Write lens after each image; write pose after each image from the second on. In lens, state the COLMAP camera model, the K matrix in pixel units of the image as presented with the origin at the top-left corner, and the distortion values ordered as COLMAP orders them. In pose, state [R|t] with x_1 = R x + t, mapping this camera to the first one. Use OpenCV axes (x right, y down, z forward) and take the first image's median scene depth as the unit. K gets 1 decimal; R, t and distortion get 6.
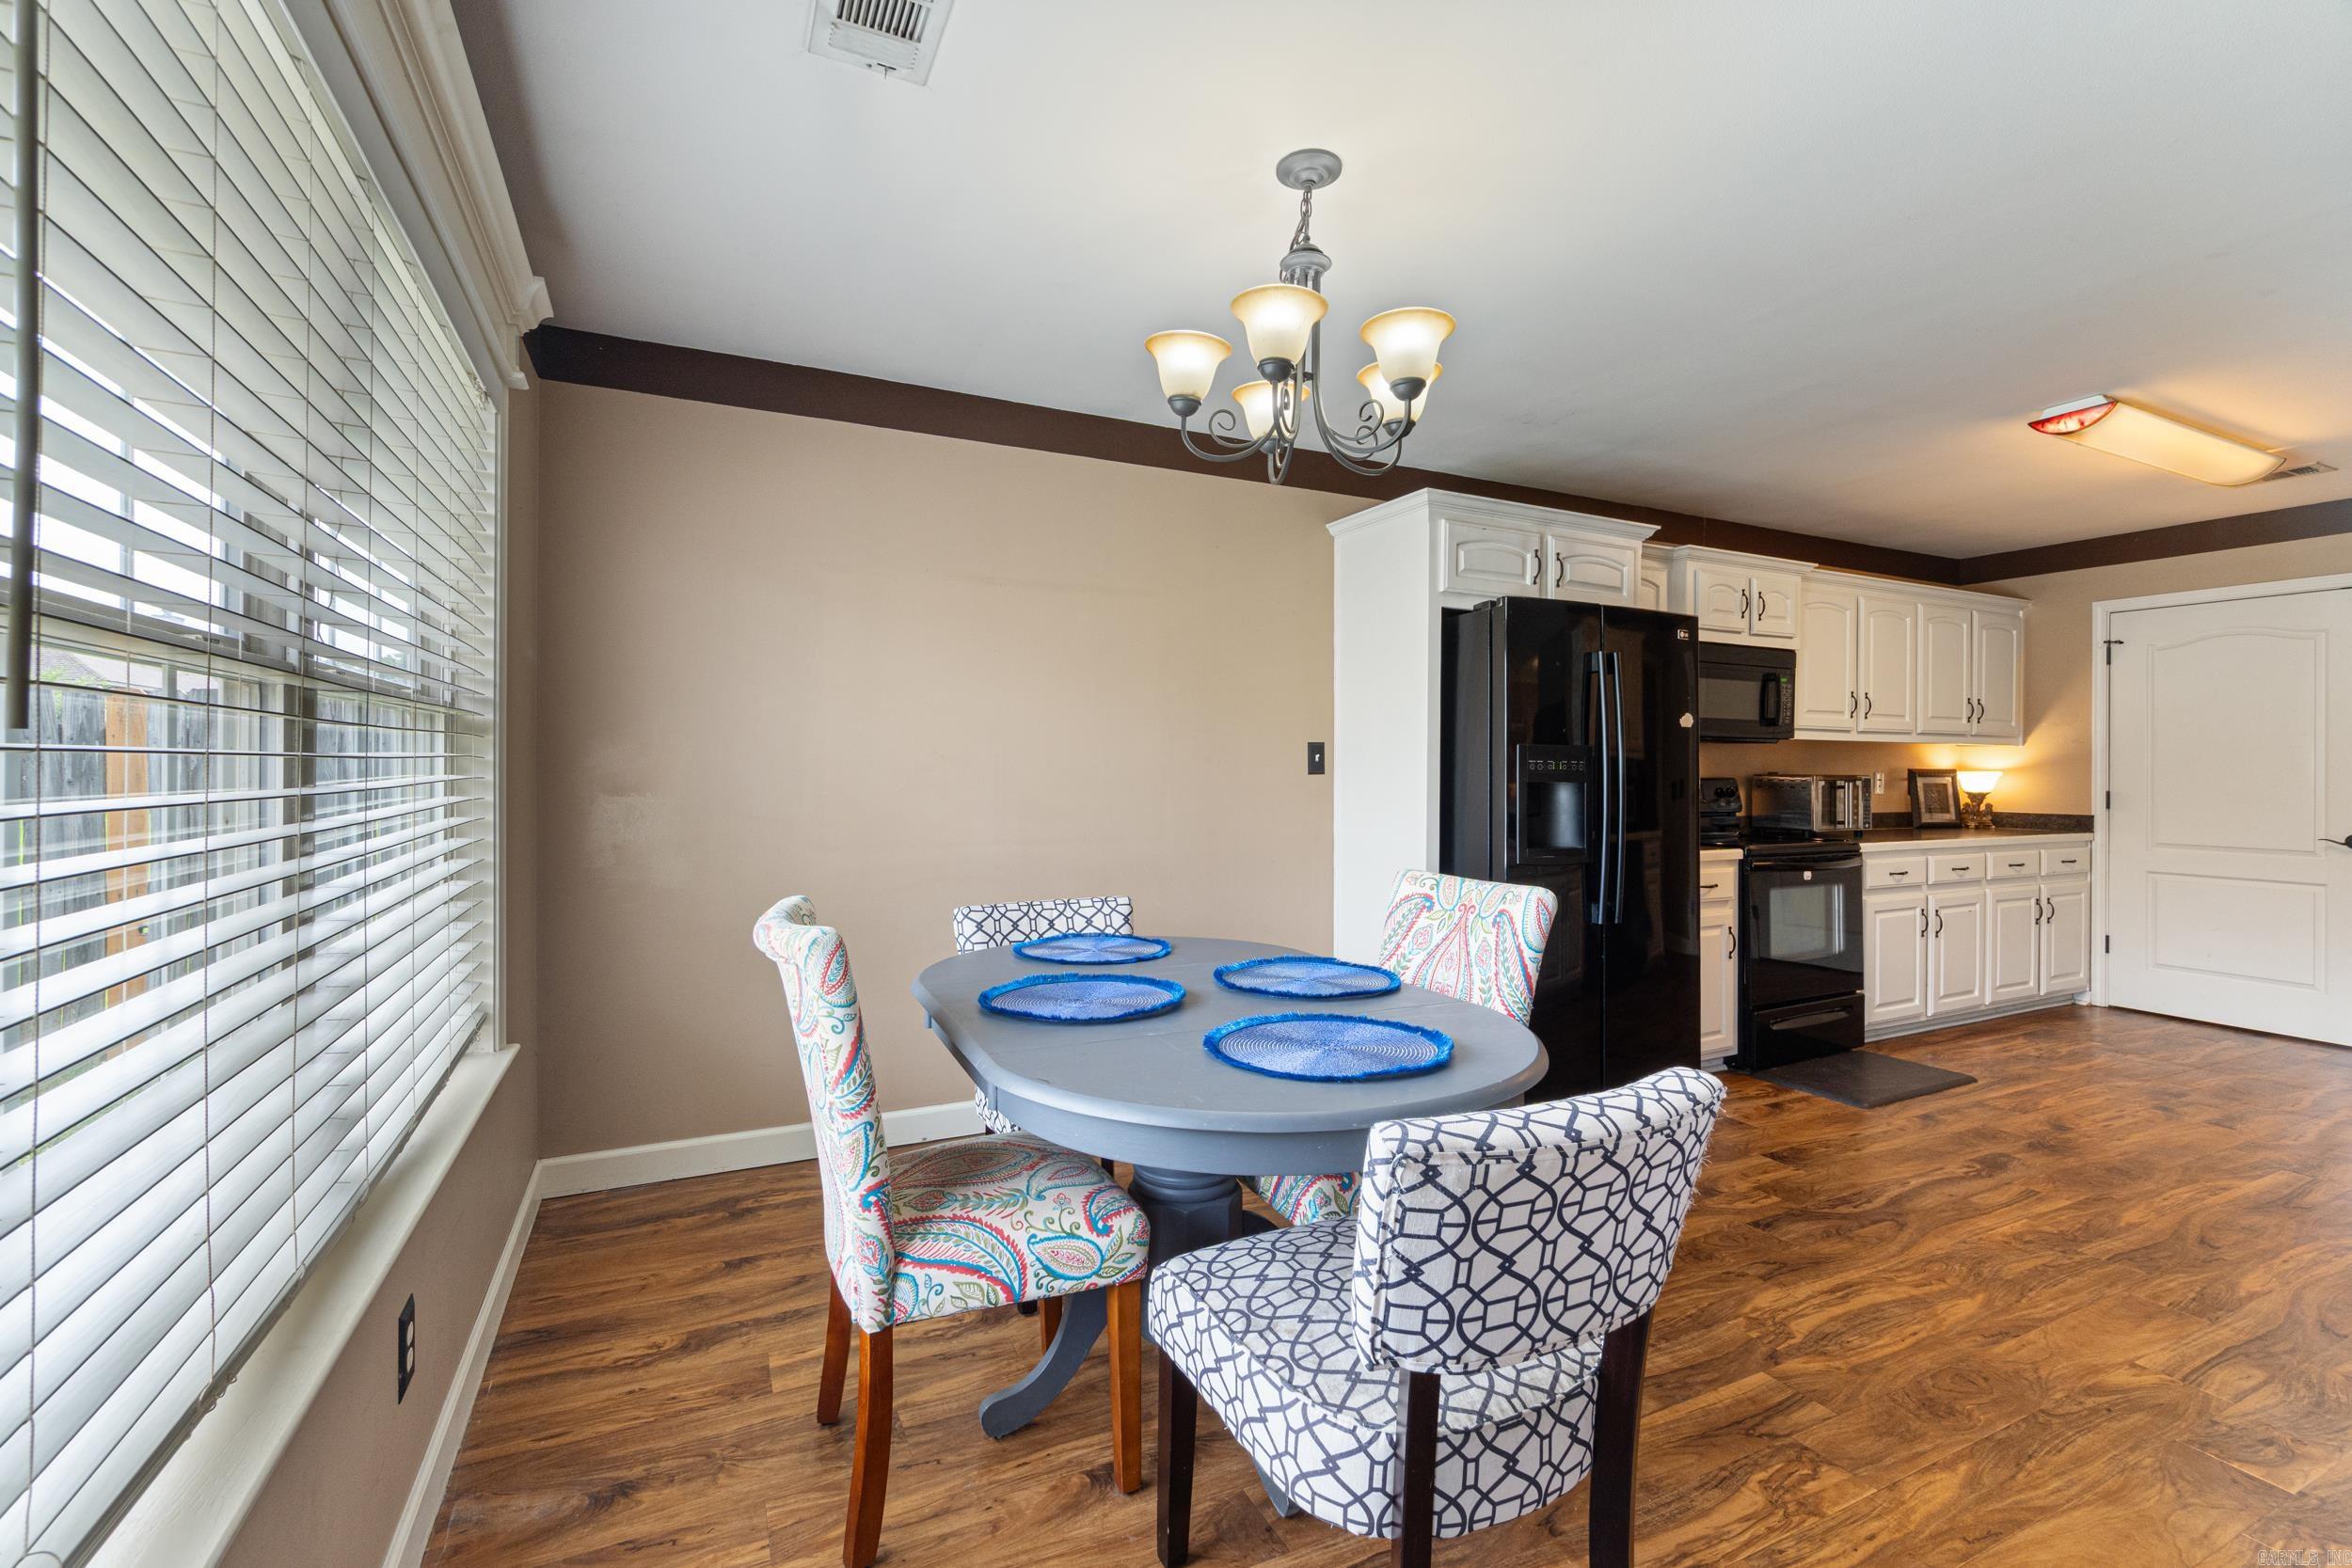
lens RADIAL K [[1030.3, 0, 1166.6], [0, 1030.3, 765.2], [0, 0, 1]] dist [-0.004697, 0.002062]
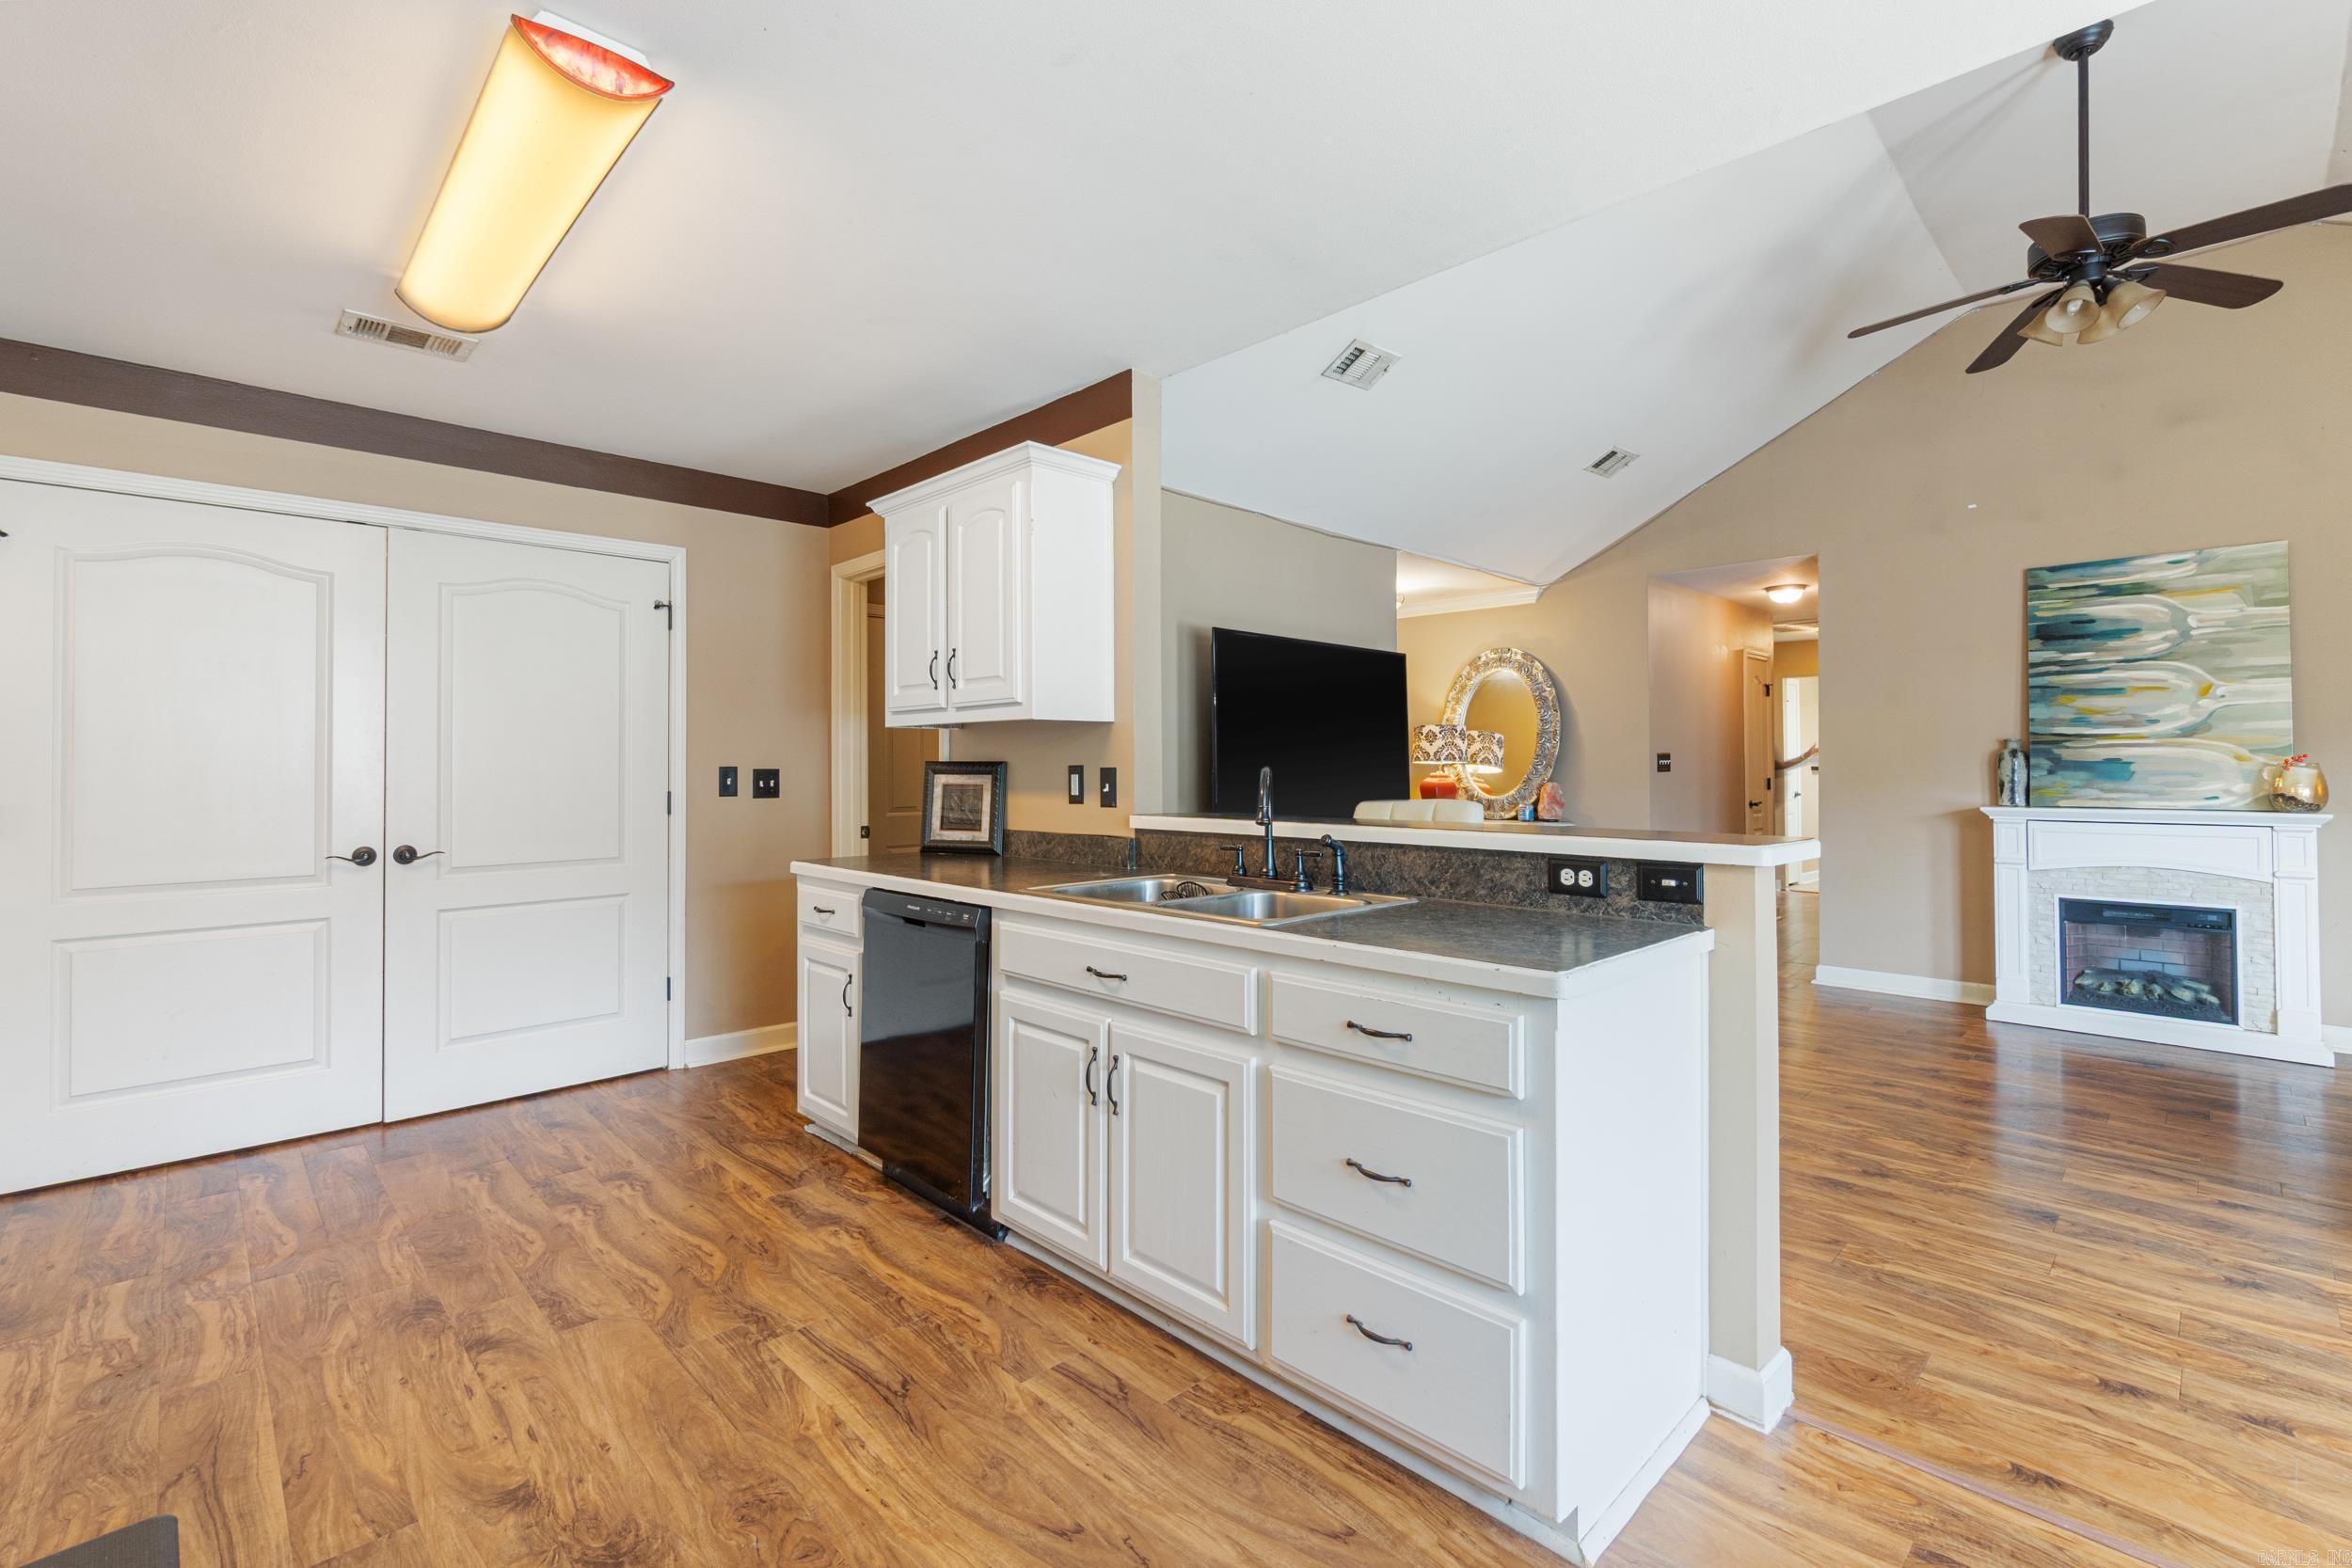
lens RADIAL K [[1030.3, 0, 1186.7], [0, 1030.3, 752.9], [0, 0, 1]] dist [-0.004697, 0.002062]
pose [[-0.317950, 0.003583, 0.948101, 0.226918], [0.001289, 0.999994, -0.003347, 0.000517], [-0.948107, 0.000158, -0.317952, 0.634138]]
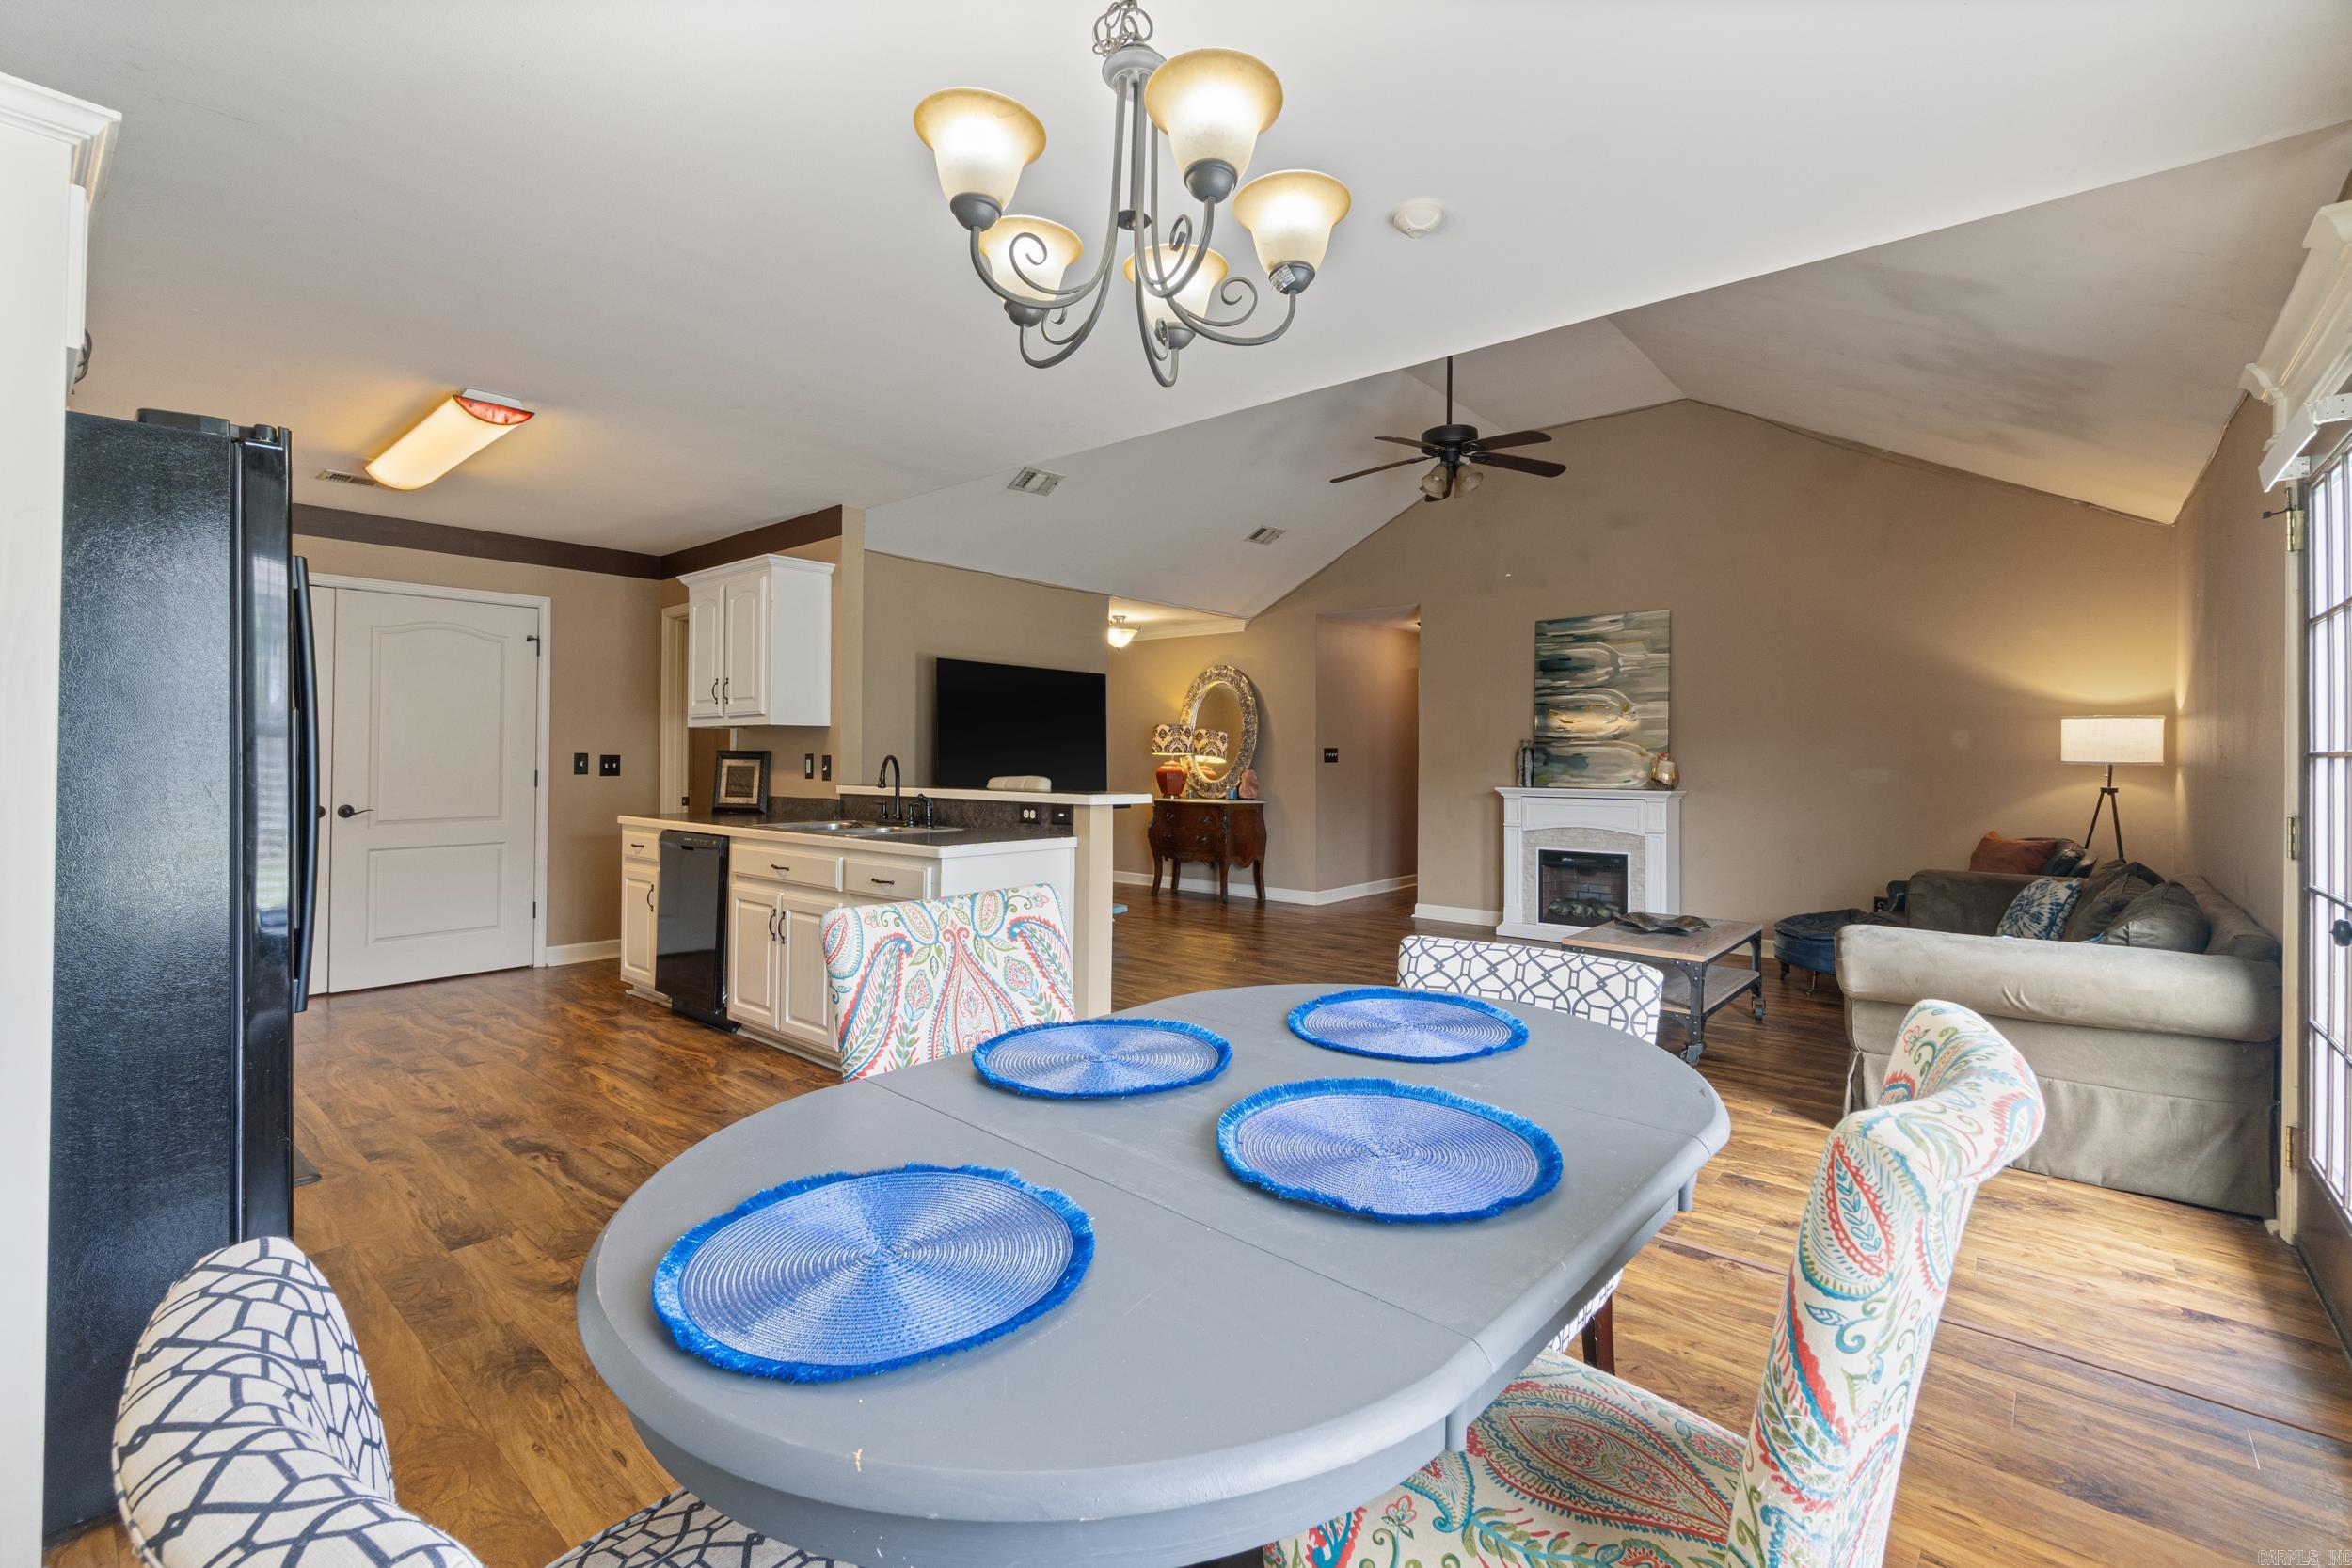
lens RADIAL K [[1030.3, 0, 1176.3], [0, 1030.3, 738.5], [0, 0, 1]] dist [-0.004697, 0.002062]
pose [[-0.394484, 0.005149, 0.918888, -0.243284], [-0.006391, 0.999945, -0.008346, -0.003042], [-0.918880, -0.009165, -0.394430, 0.554201]]
